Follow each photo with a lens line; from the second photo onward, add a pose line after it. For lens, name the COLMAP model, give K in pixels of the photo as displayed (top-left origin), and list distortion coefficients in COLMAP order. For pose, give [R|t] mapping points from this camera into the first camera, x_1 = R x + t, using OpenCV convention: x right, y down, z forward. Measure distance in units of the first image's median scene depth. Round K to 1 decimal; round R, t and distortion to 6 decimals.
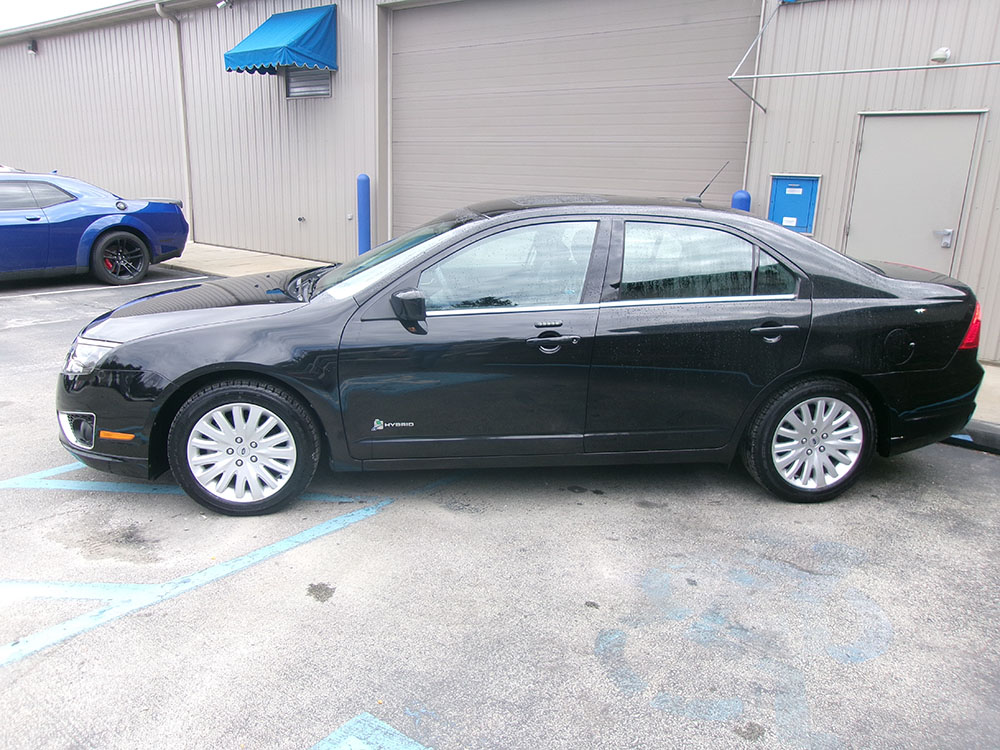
lens RADIAL K [[782.2, 0, 497.1], [0, 782.2, 374.8], [0, 0, 1]] dist [0.000325, 0.017795]
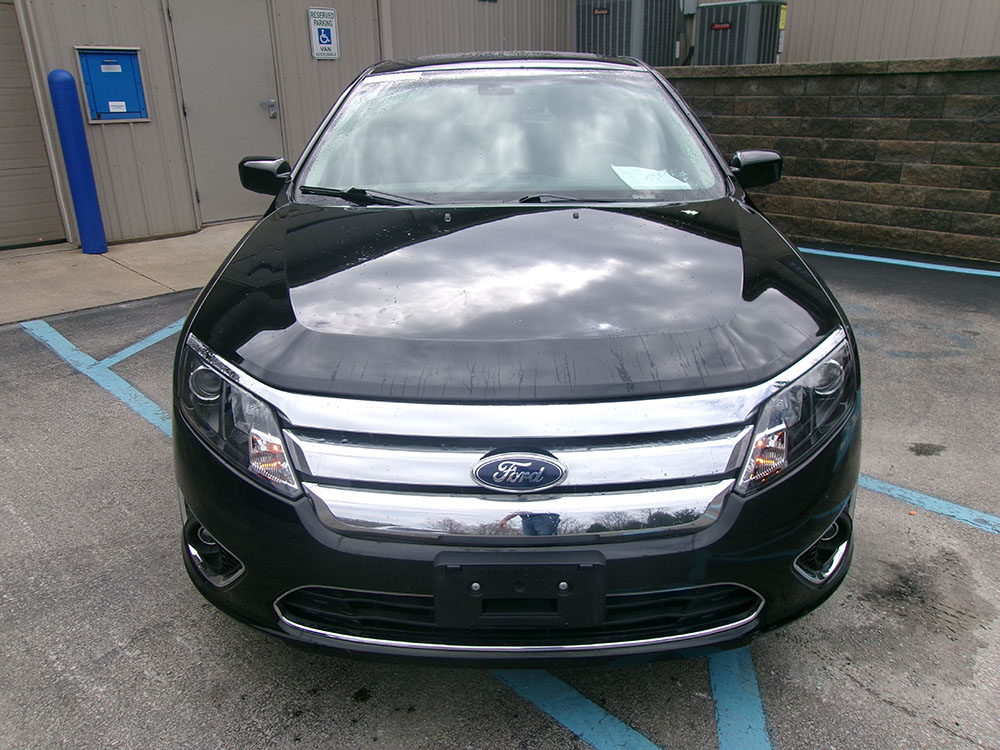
lens RADIAL K [[772.6, 0, 497.4], [0, 772.6, 372.2], [0, 0, 1]] dist [-0.002823, 0.018707]
pose [[0.118657, -0.378263, 0.918062, -0.441291], [0.269817, 0.902086, 0.336807, -0.108855], [-0.955573, 0.207745, 0.209100, 0.498383]]
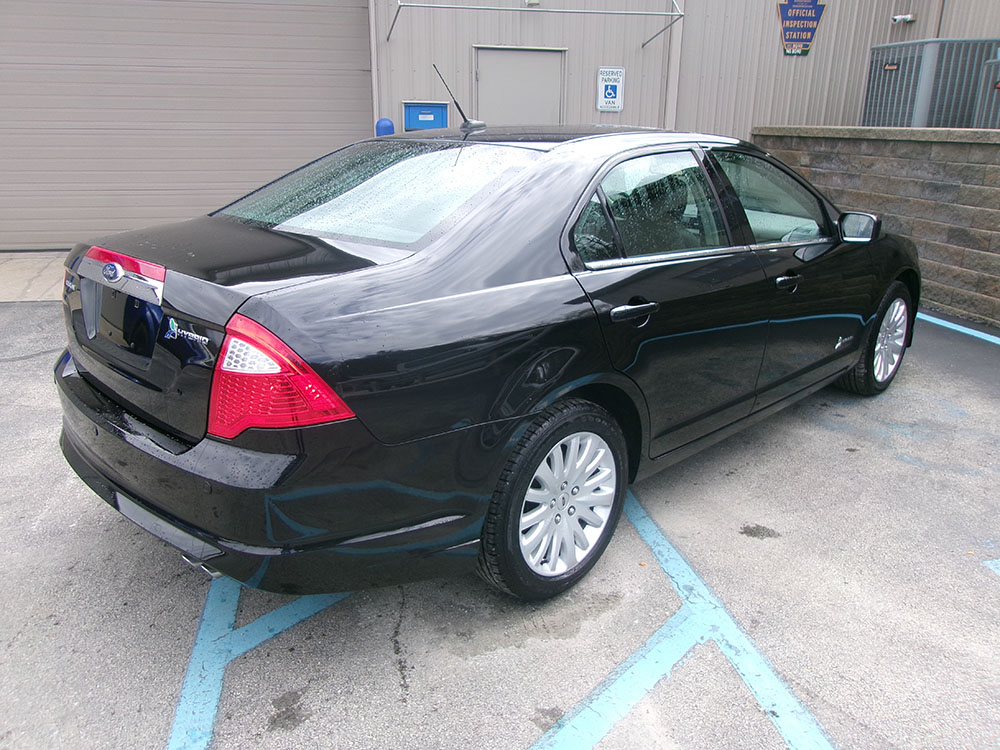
lens RADIAL K [[777.6, 0, 500.0], [0, 777.6, 375.0], [0, 0, 1]] dist [-0.051042, 0.111335]
pose [[0.631573, -0.267494, 0.727710, -0.422385], [0.204015, 0.962858, 0.176867, -0.060086], [-0.747993, 0.036759, 0.662688, 0.227351]]
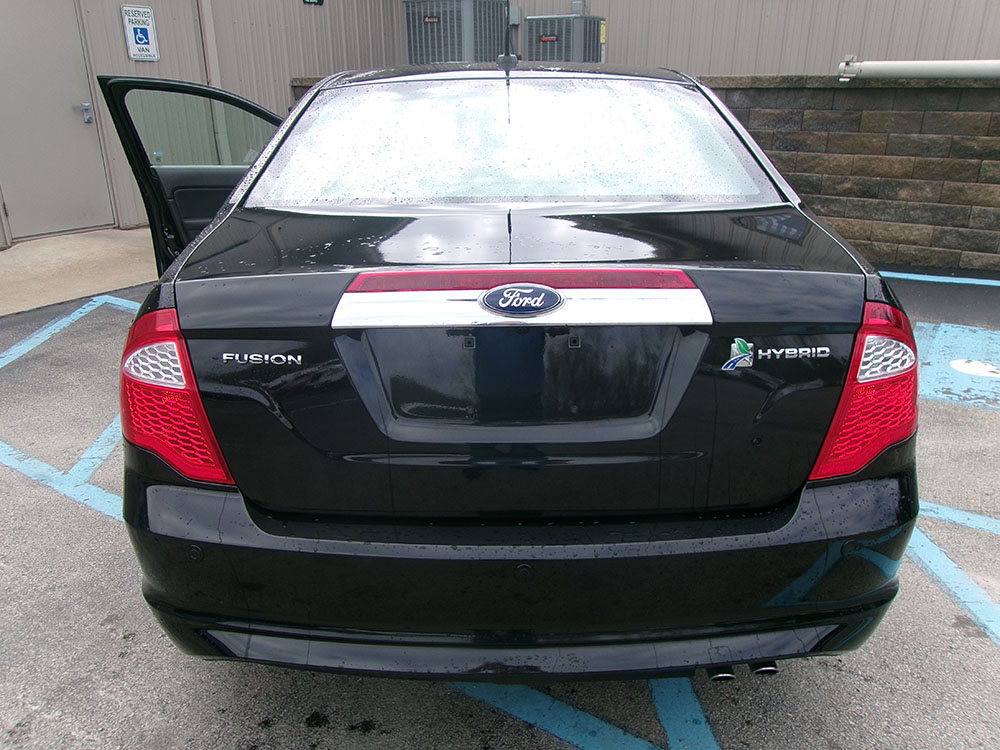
lens RADIAL K [[772.6, 0, 497.4], [0, 772.6, 372.2], [0, 0, 1]] dist [-0.002823, 0.018707]
pose [[-0.103493, -0.378976, 0.919601, -0.450072], [0.249132, 0.885216, 0.392843, -0.123928], [-0.962924, 0.269759, 0.002802, 0.520729]]
